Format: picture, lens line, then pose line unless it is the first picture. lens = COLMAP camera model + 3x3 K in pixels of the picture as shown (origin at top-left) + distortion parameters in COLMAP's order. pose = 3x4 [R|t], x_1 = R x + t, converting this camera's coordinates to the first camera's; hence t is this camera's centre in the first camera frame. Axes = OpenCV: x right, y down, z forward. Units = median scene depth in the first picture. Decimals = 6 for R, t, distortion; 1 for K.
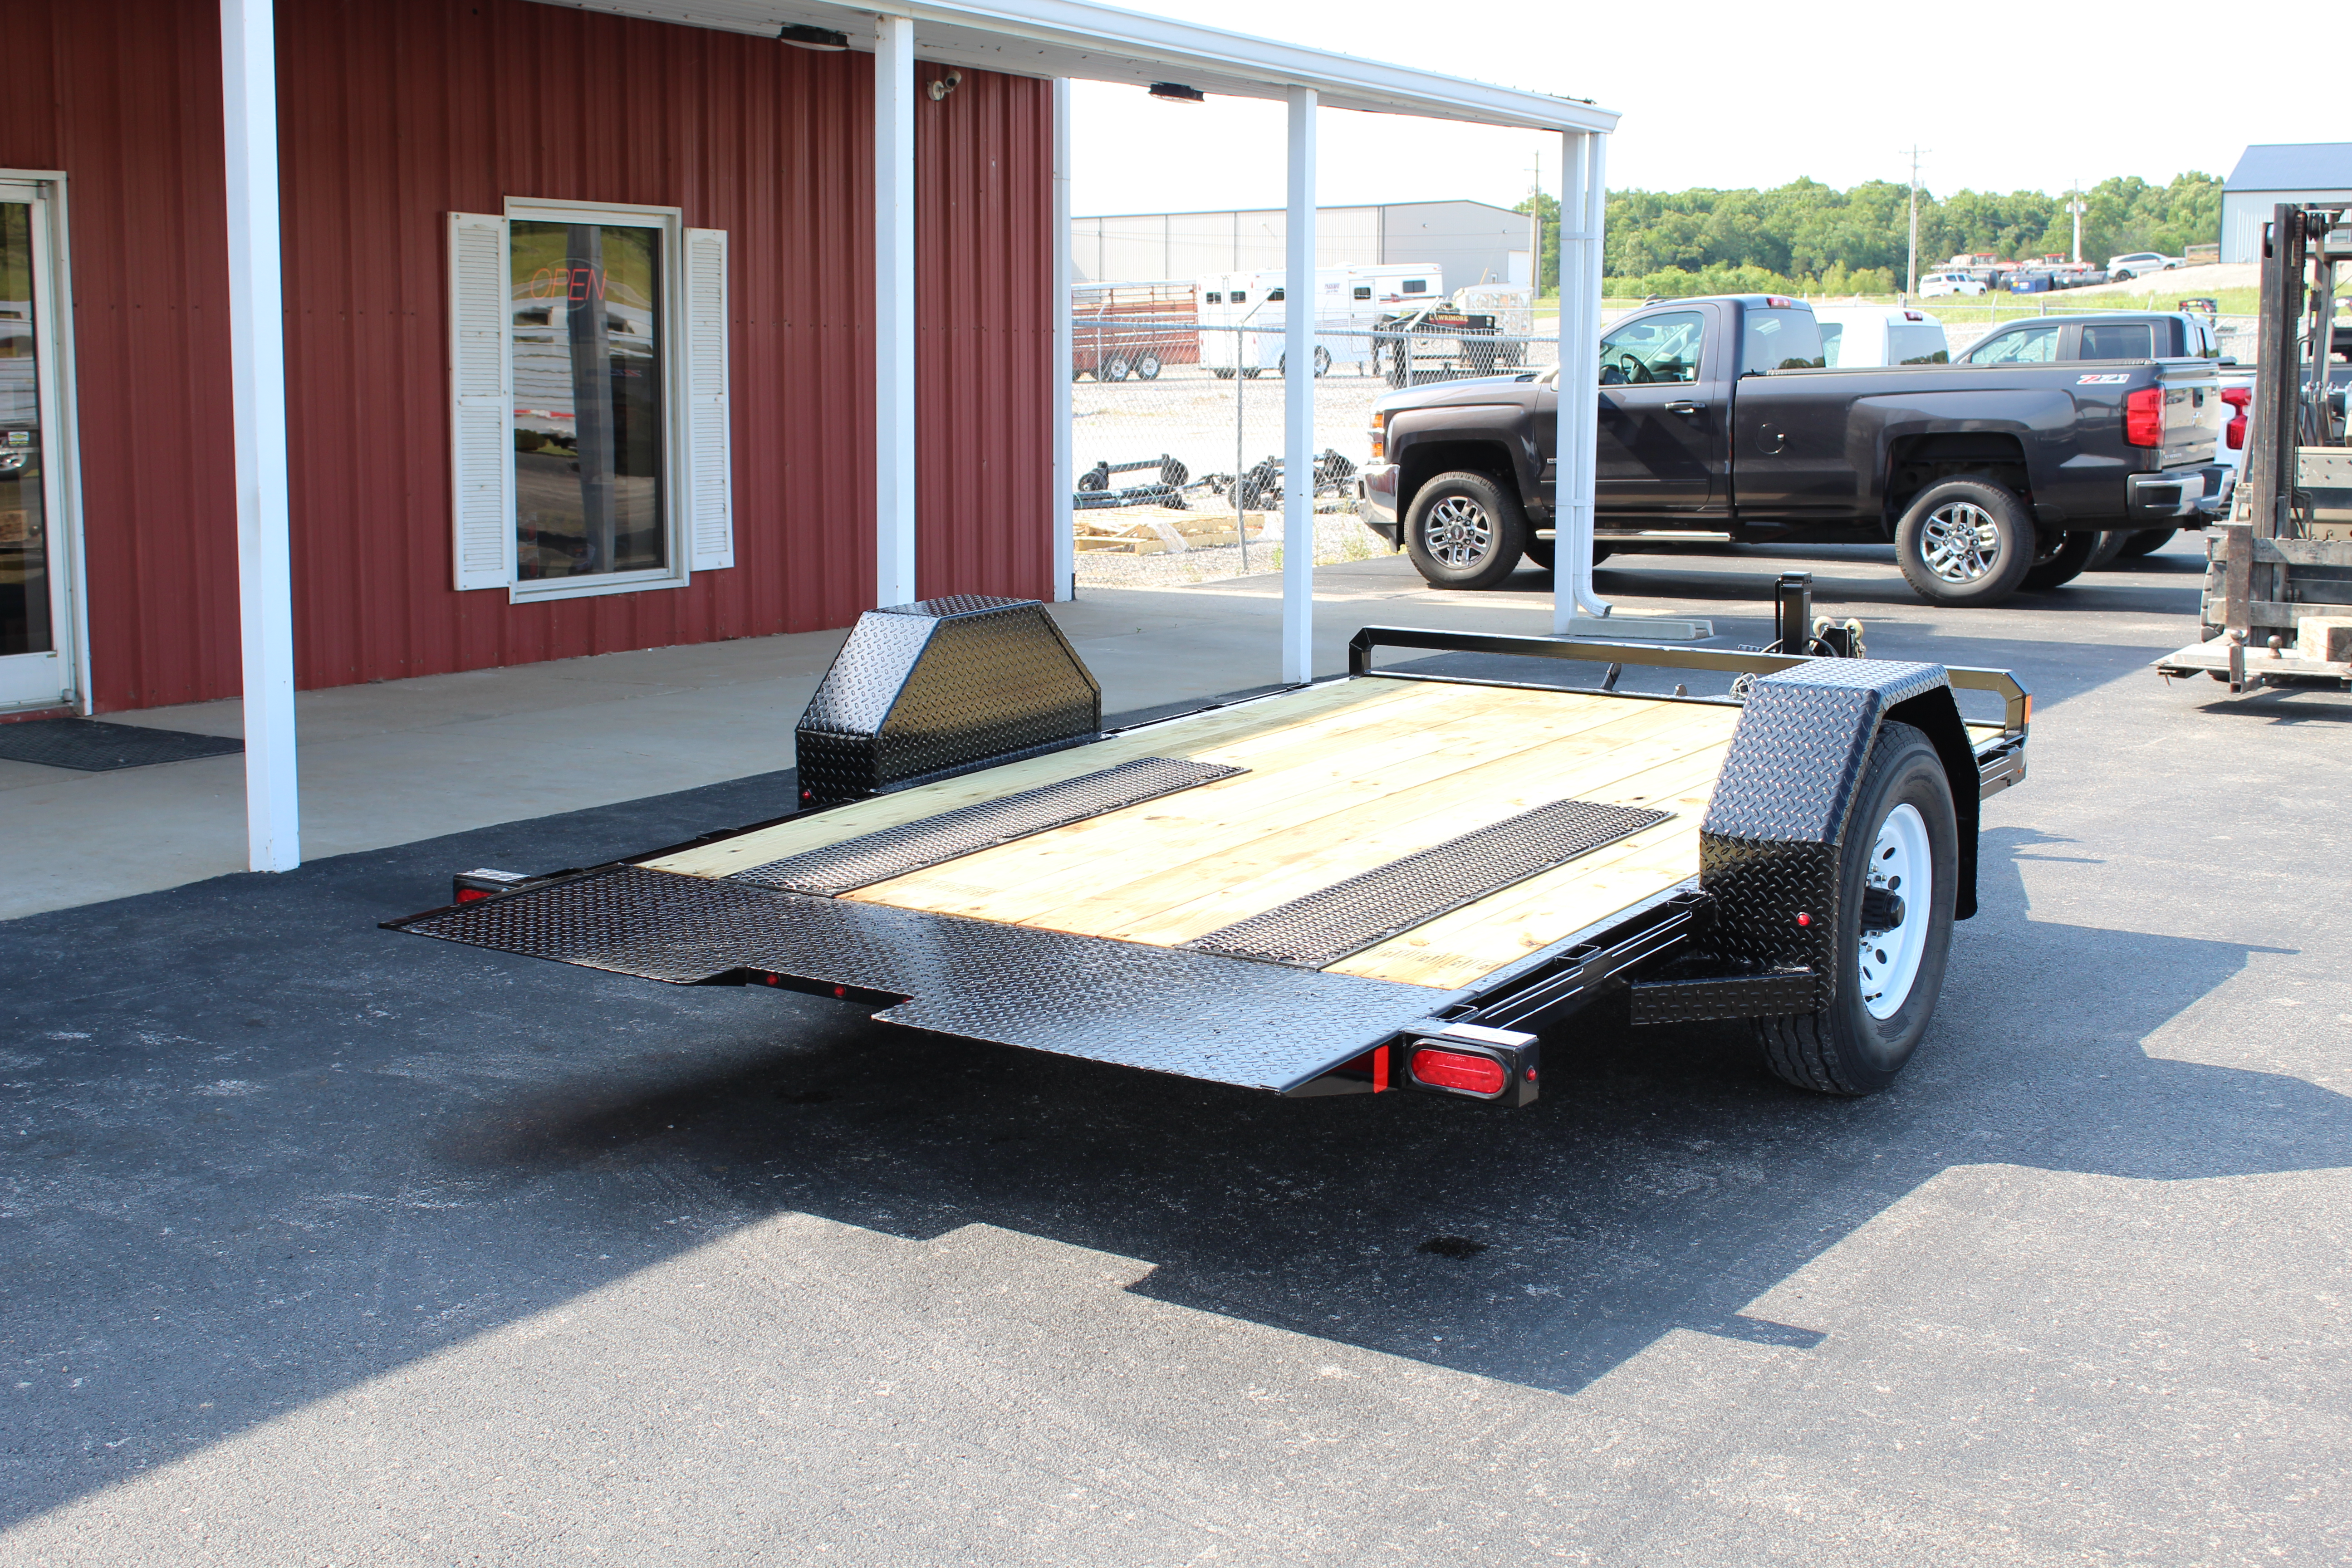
lens RADIAL K [[2800.8, 0, 1176.0], [0, 2800.8, 784.0], [0, 0, 1]] dist [-0.118445, 0.252727]
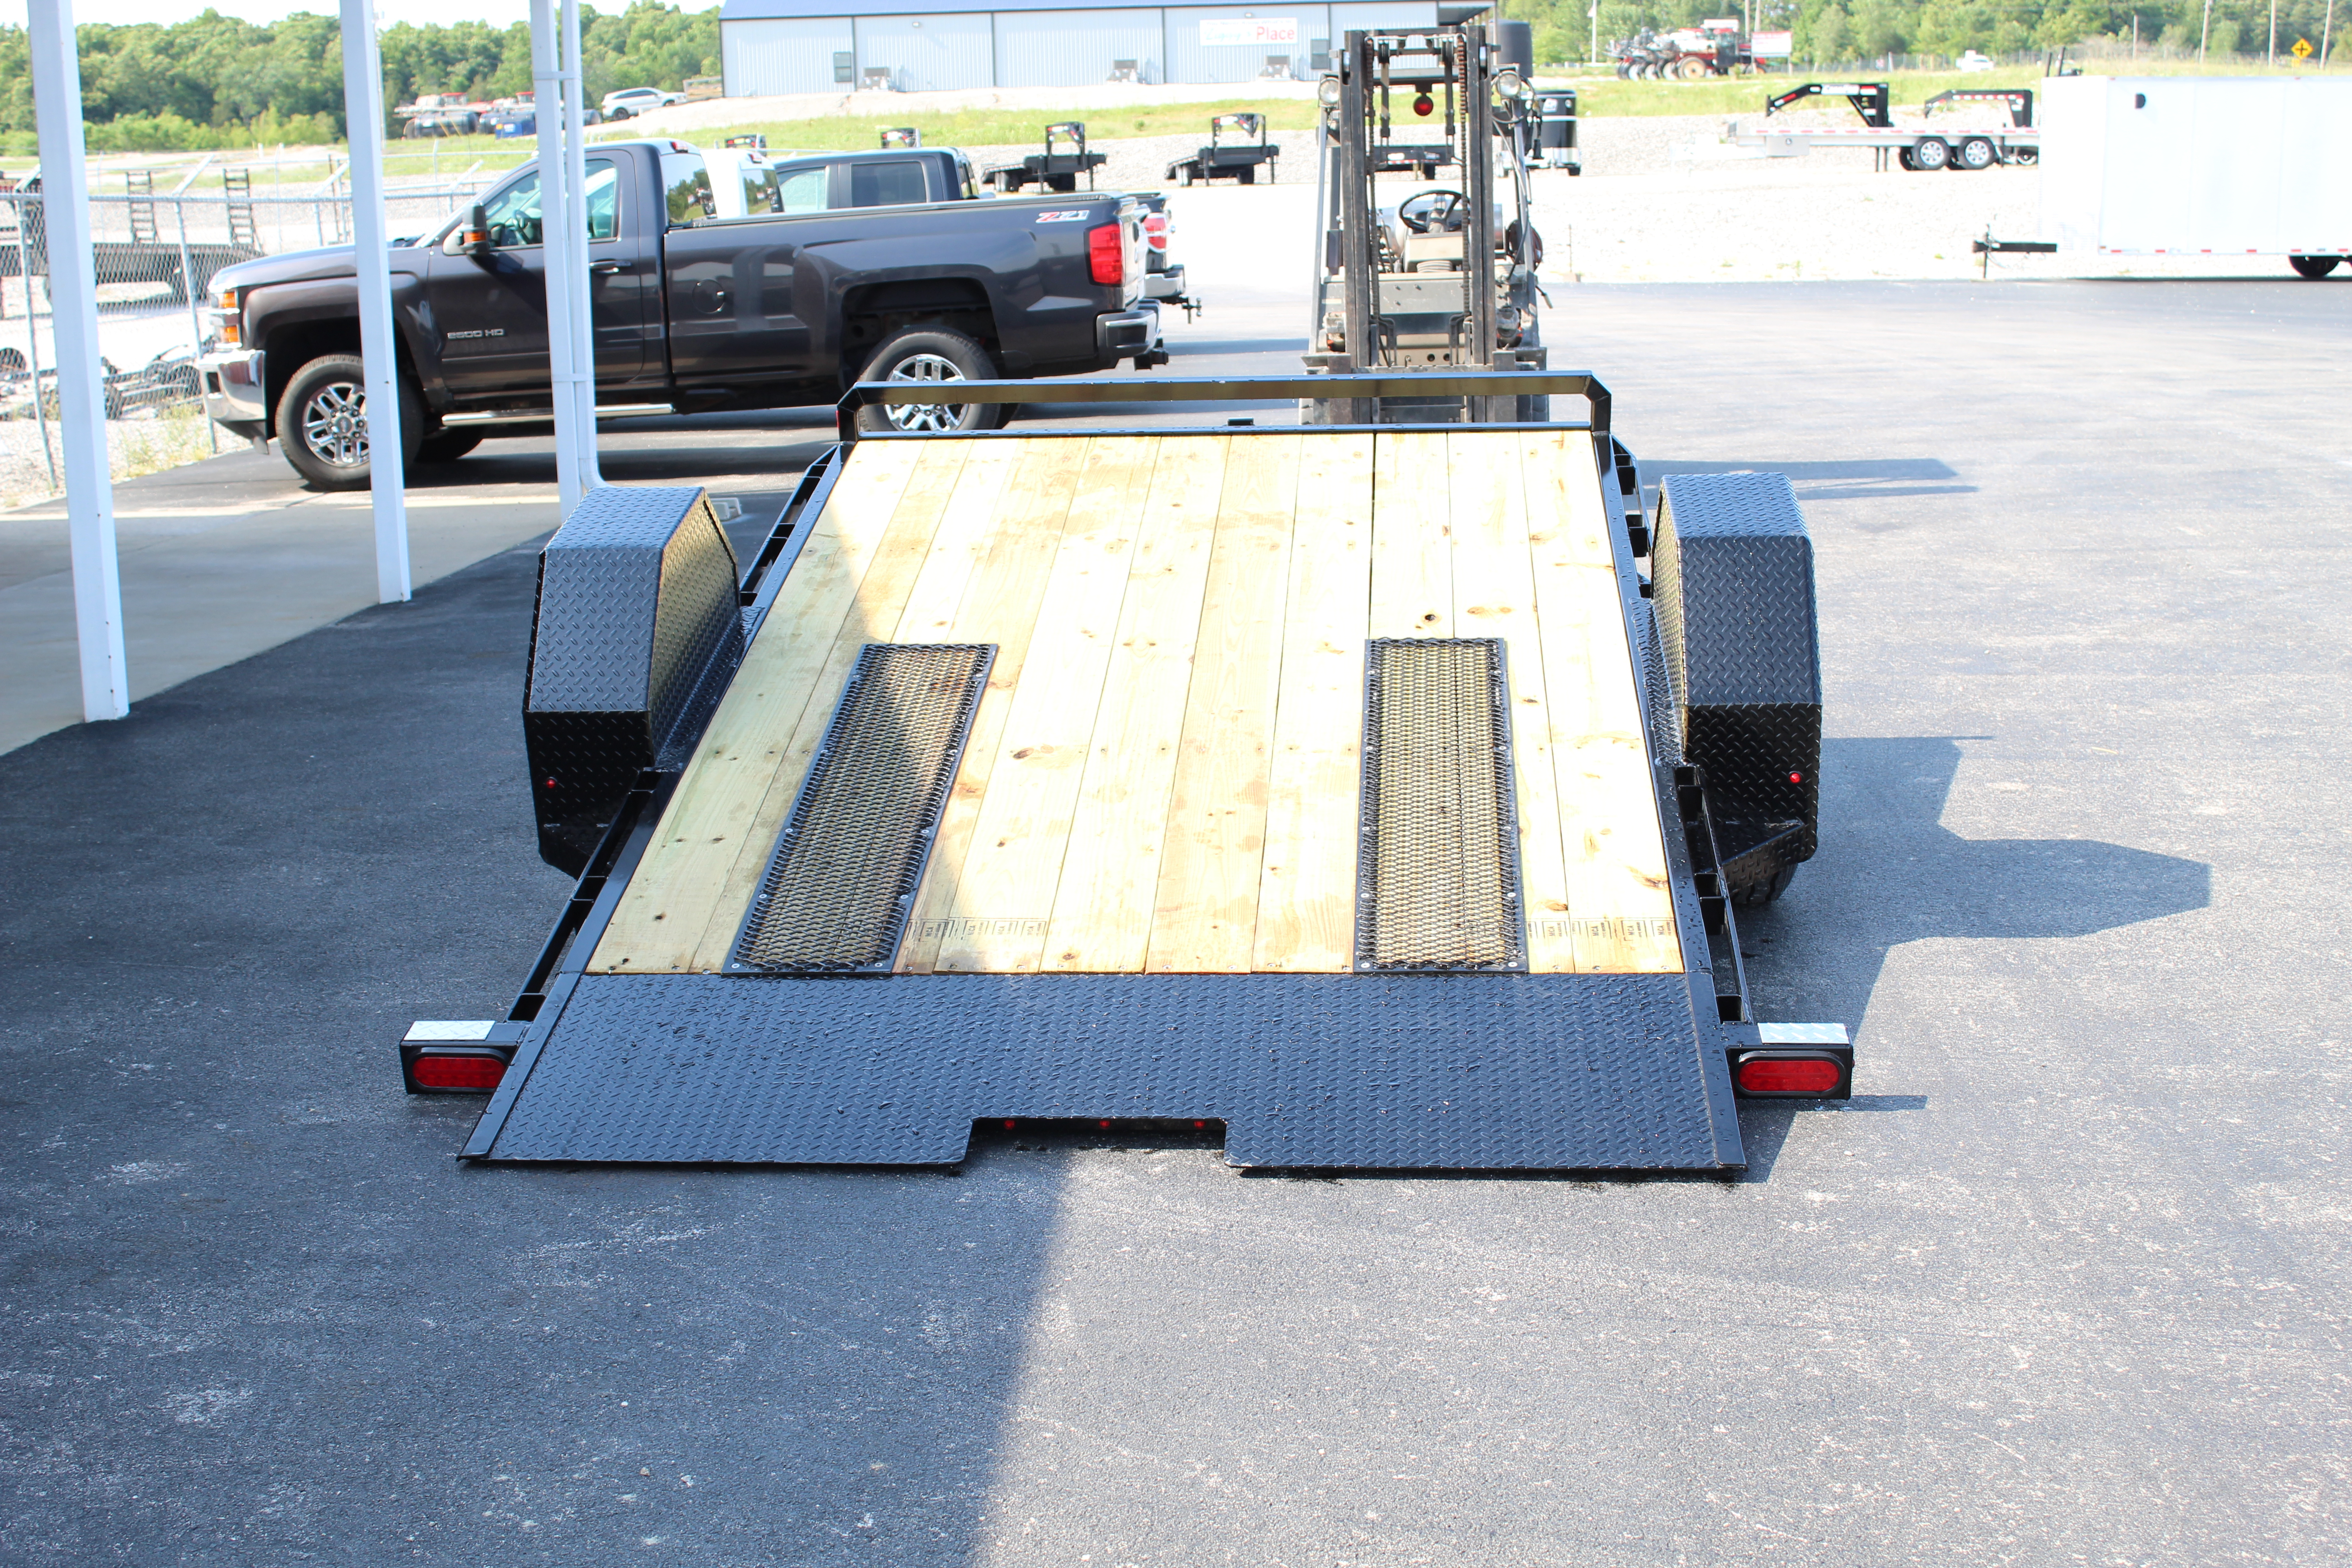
lens RADIAL K [[3147.9, 0, 1176.0], [0, 3147.9, 784.0], [0, 0, 1]] dist [-0.065530, 0.118557]
pose [[0.874353, -0.115977, 0.471229, -0.163379], [0.102889, 0.993251, 0.053546, -0.005549], [-0.474259, 0.001666, 0.880384, 0.026706]]
